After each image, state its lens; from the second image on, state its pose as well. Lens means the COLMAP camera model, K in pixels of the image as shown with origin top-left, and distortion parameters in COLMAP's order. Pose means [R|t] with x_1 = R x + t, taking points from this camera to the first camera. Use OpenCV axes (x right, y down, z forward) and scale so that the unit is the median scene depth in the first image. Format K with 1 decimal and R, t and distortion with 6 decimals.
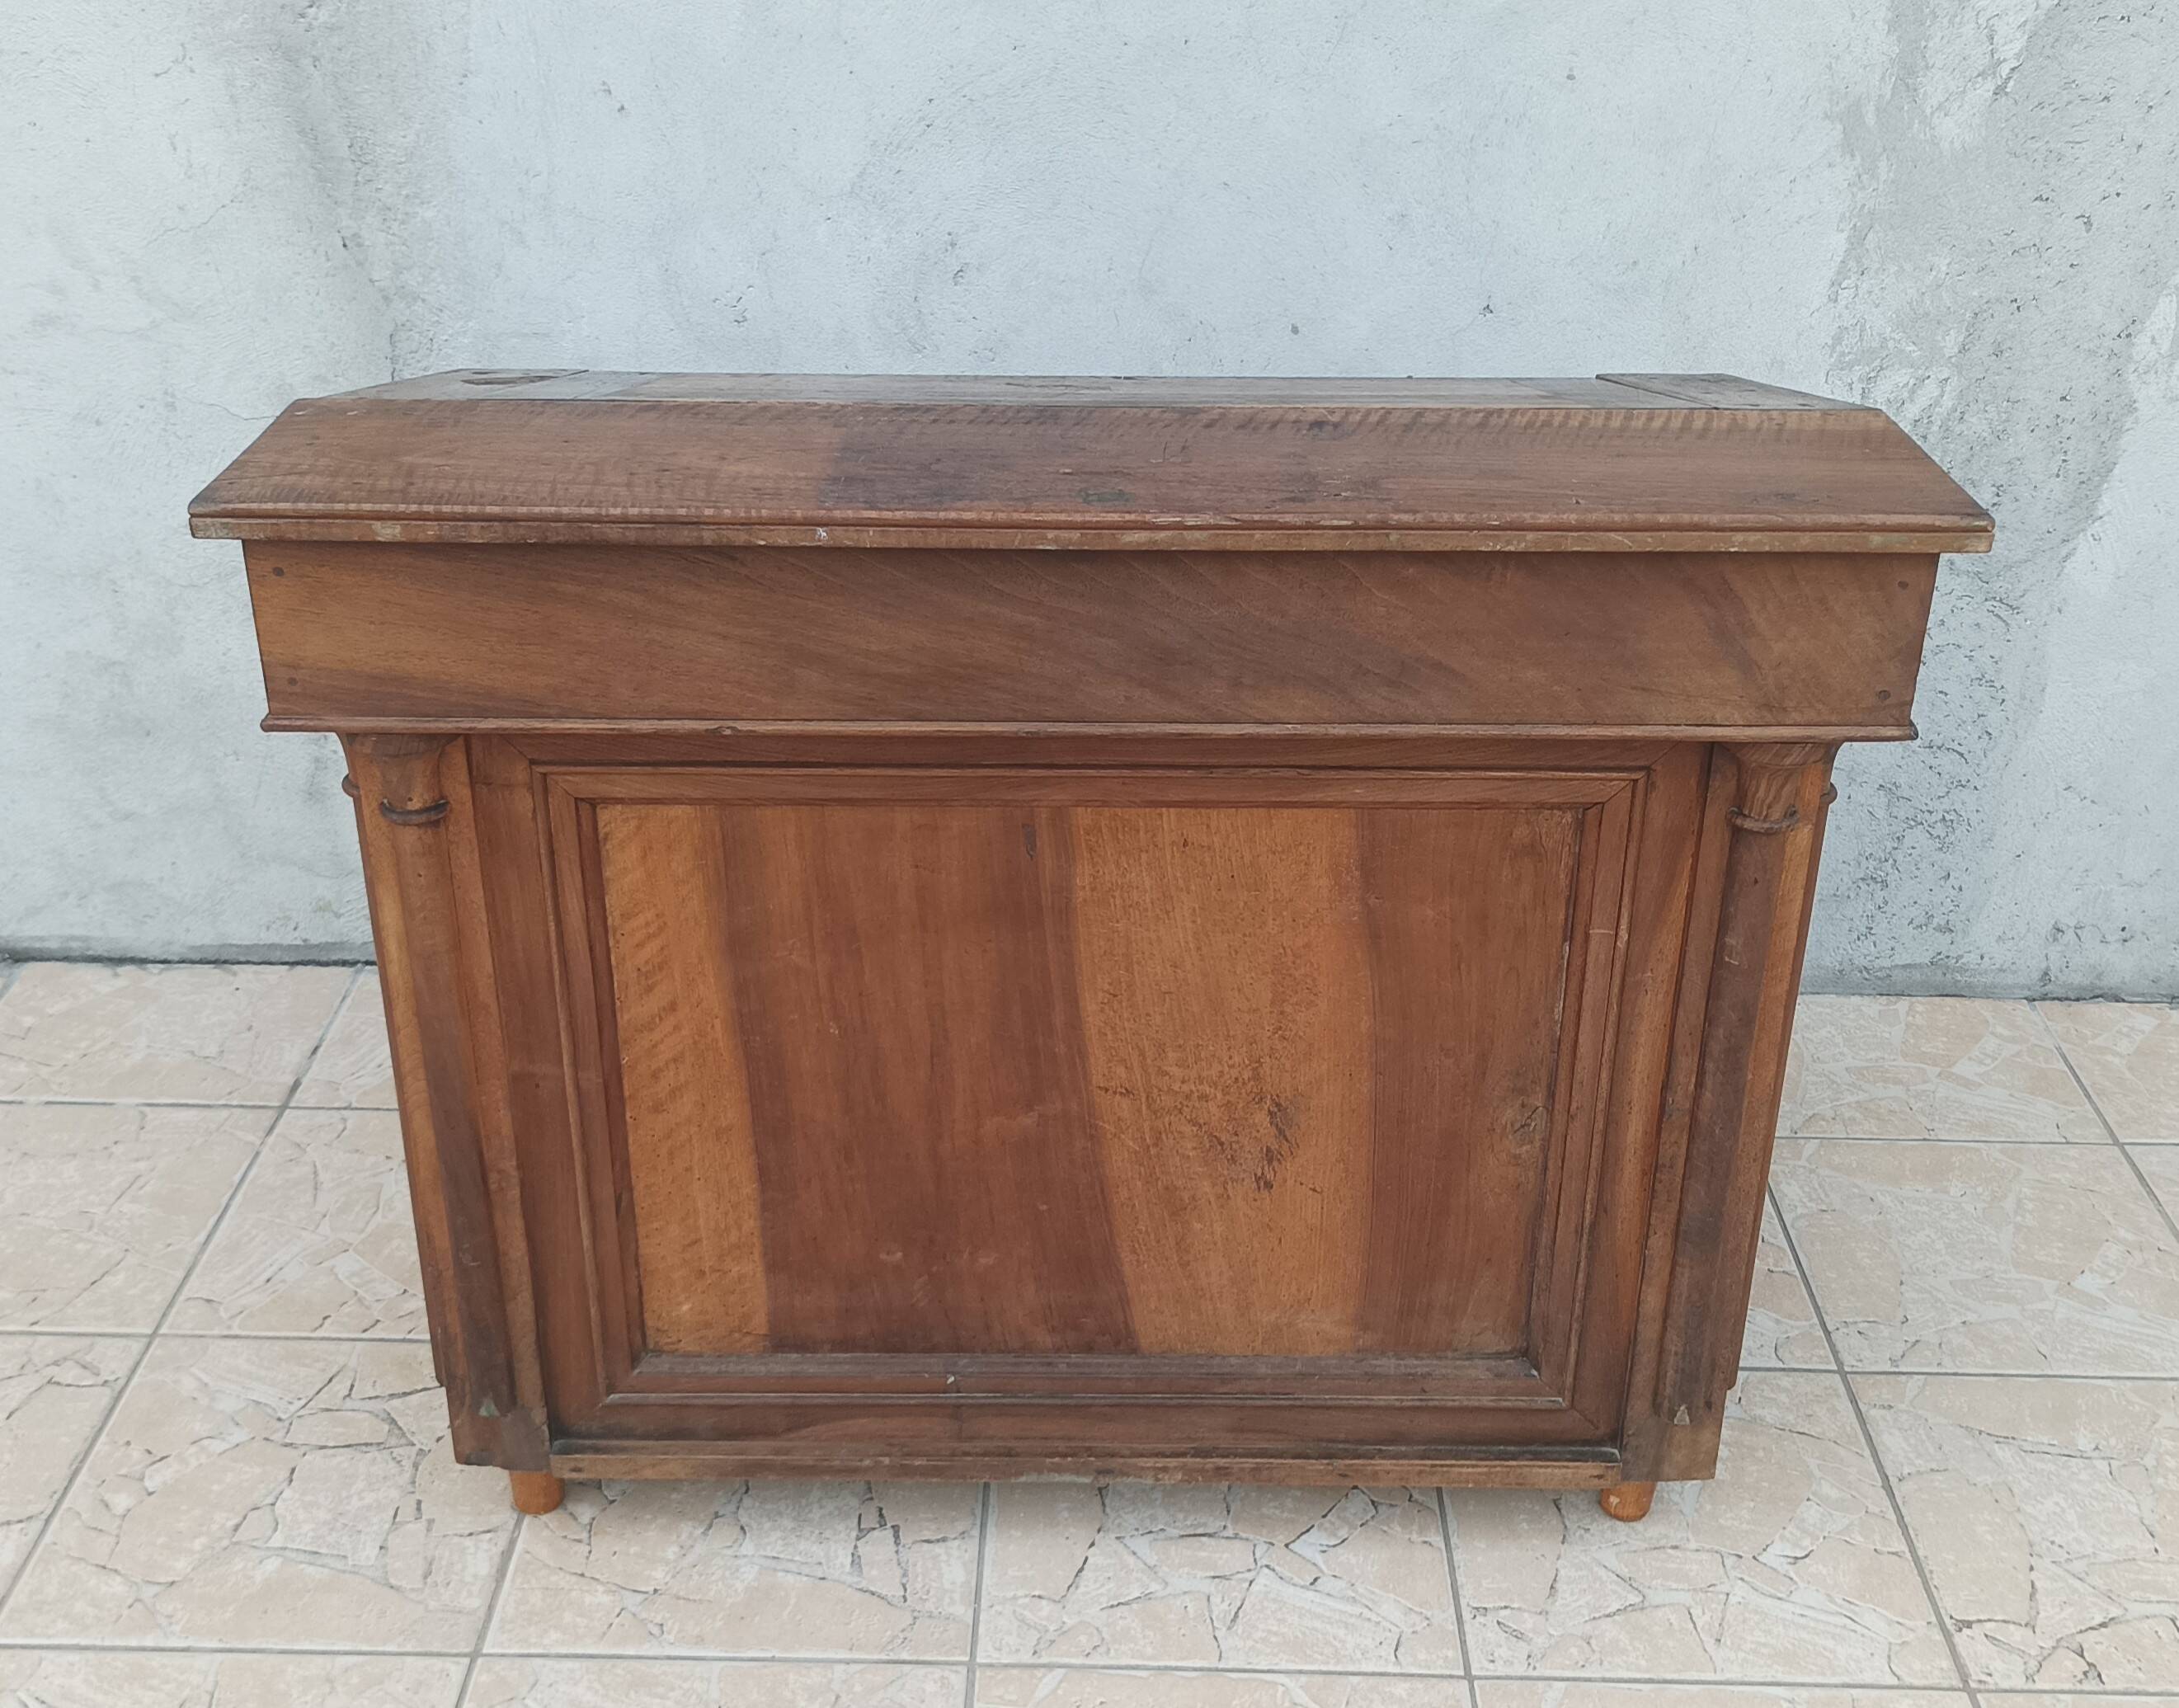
lens RADIAL K [[2422.5, 0, 1073.1], [0, 2422.5, 904.0], [0, 0, 1]] dist [0.011073, 0.000000]
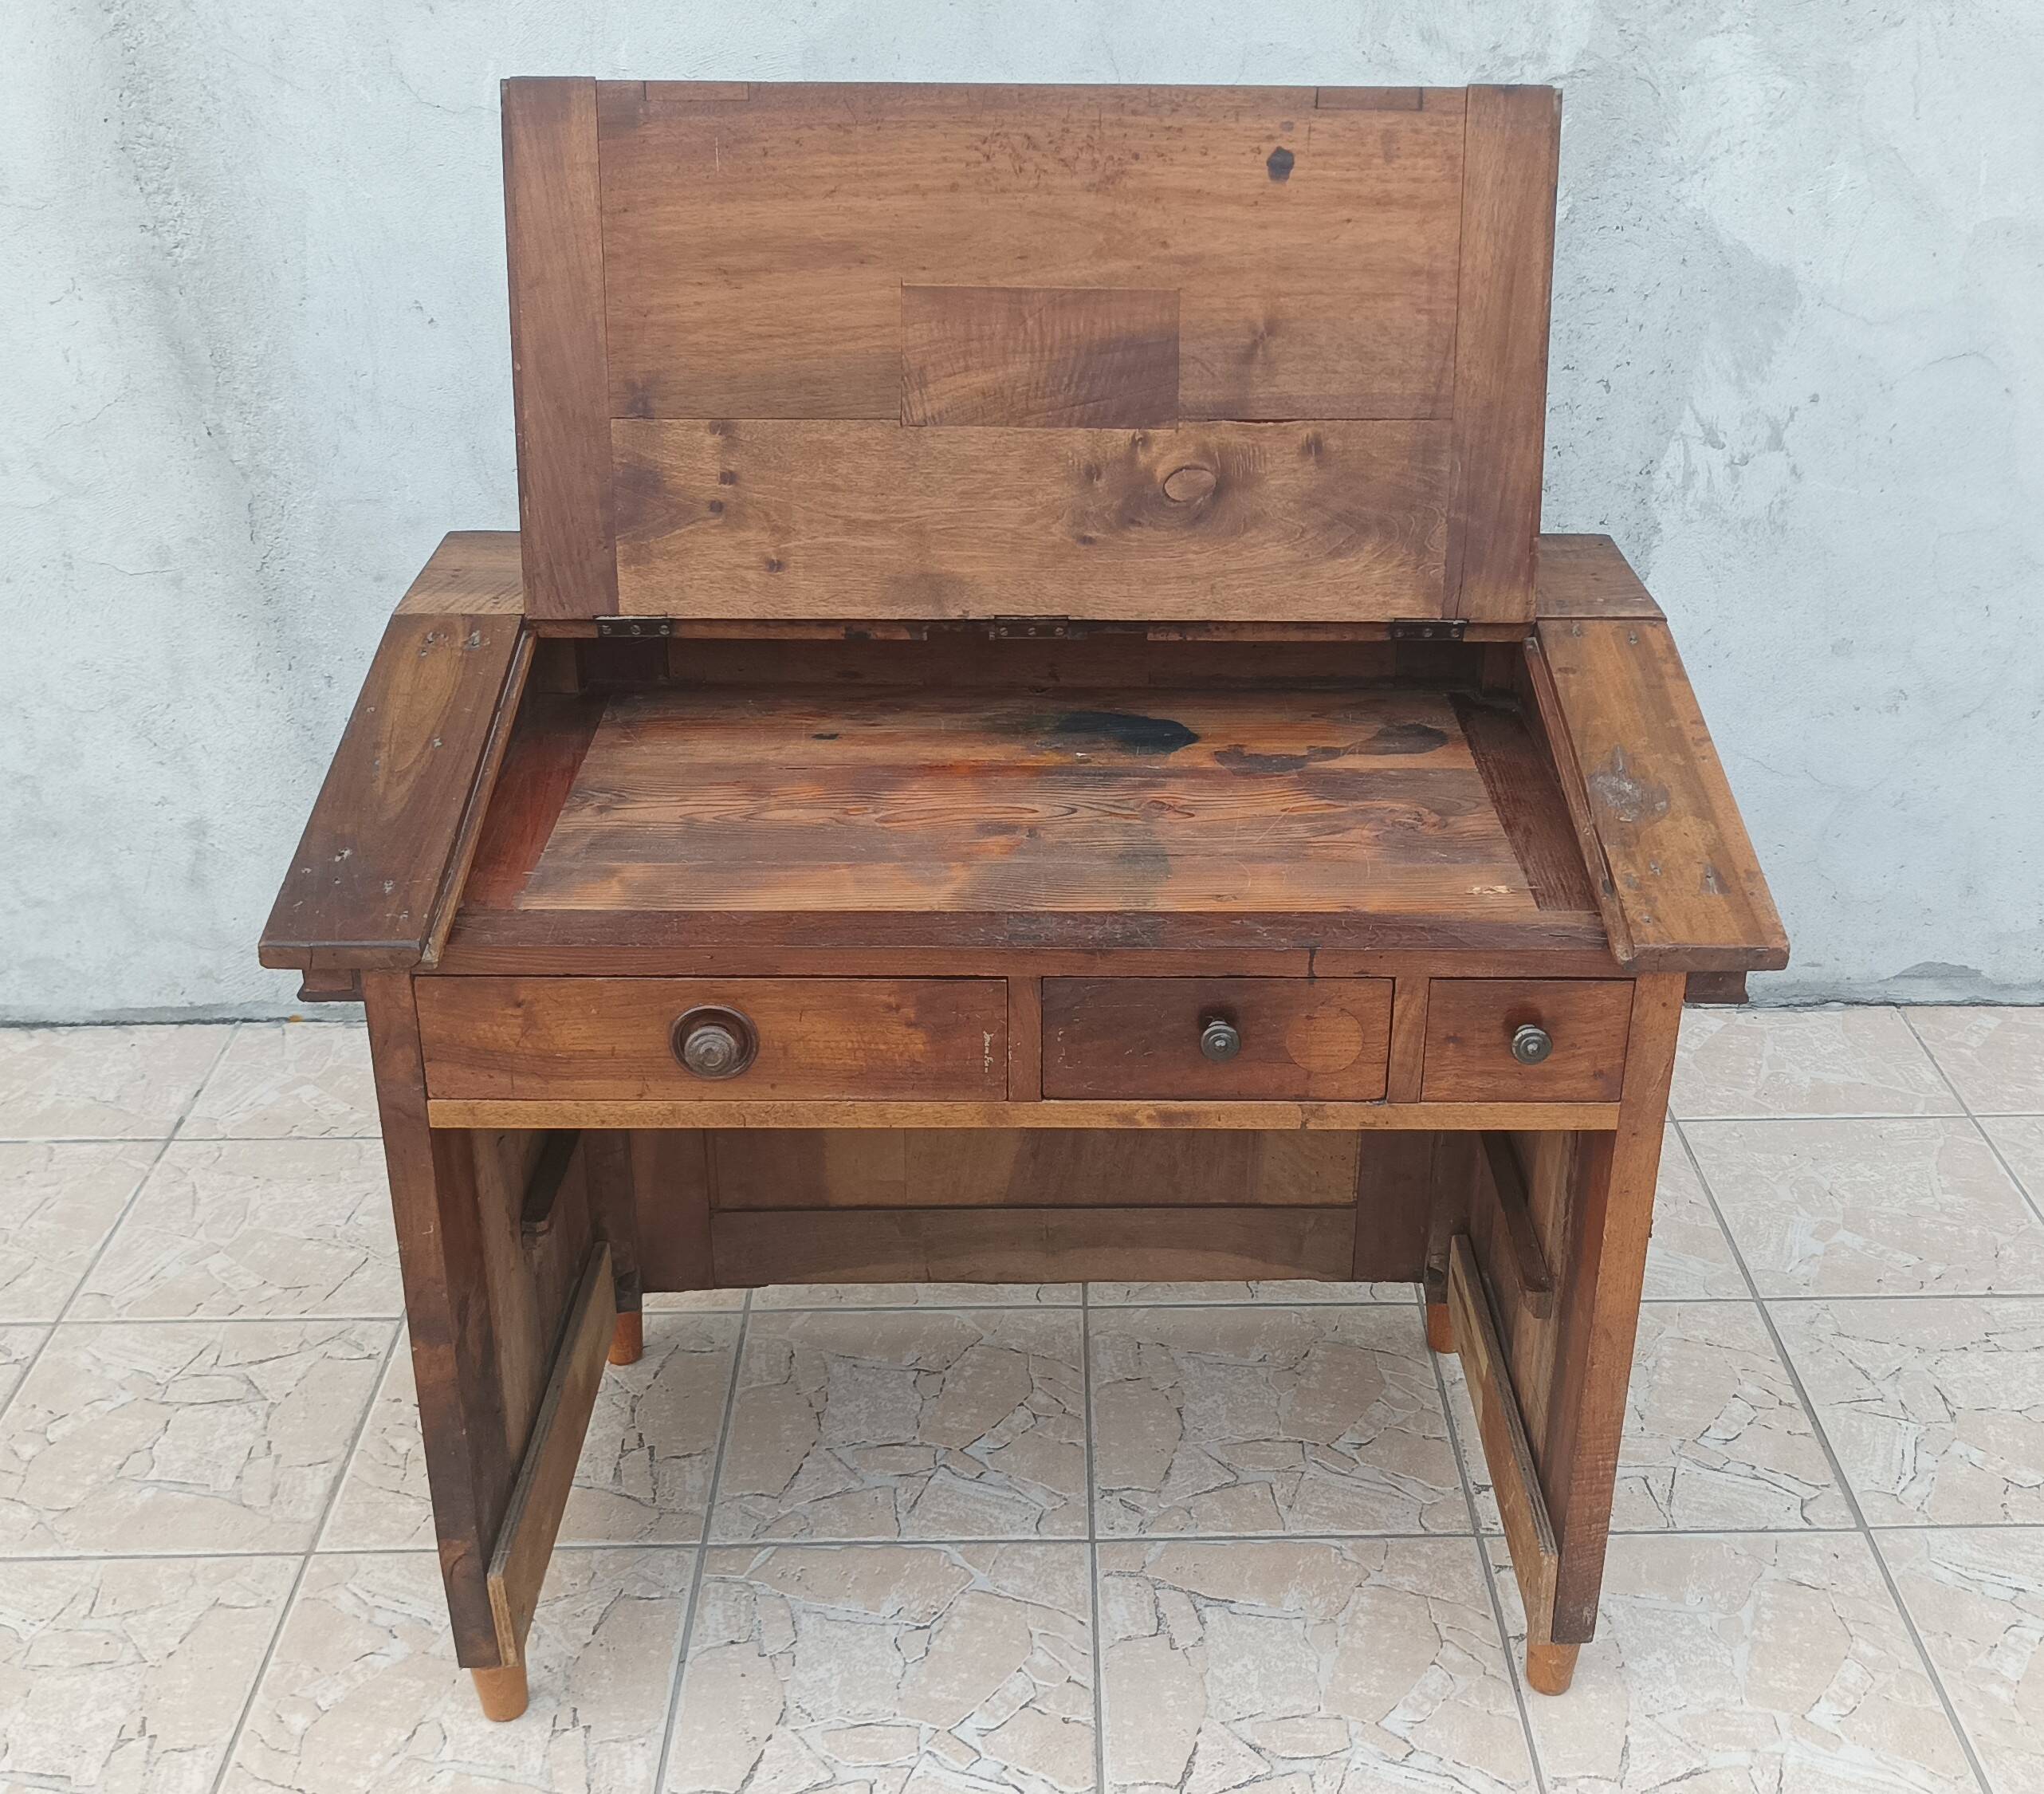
lens RADIAL K [[2361.2, 0, 1081.2], [0, 2361.2, 863.2], [0, 0, 1]] dist [0.009694, 0.000000]
pose [[0.999133, -0.028353, 0.030473, 0.103561], [0.029697, 0.998564, -0.044597, 0.013558], [-0.029165, 0.045463, 0.998540, -0.209526]]
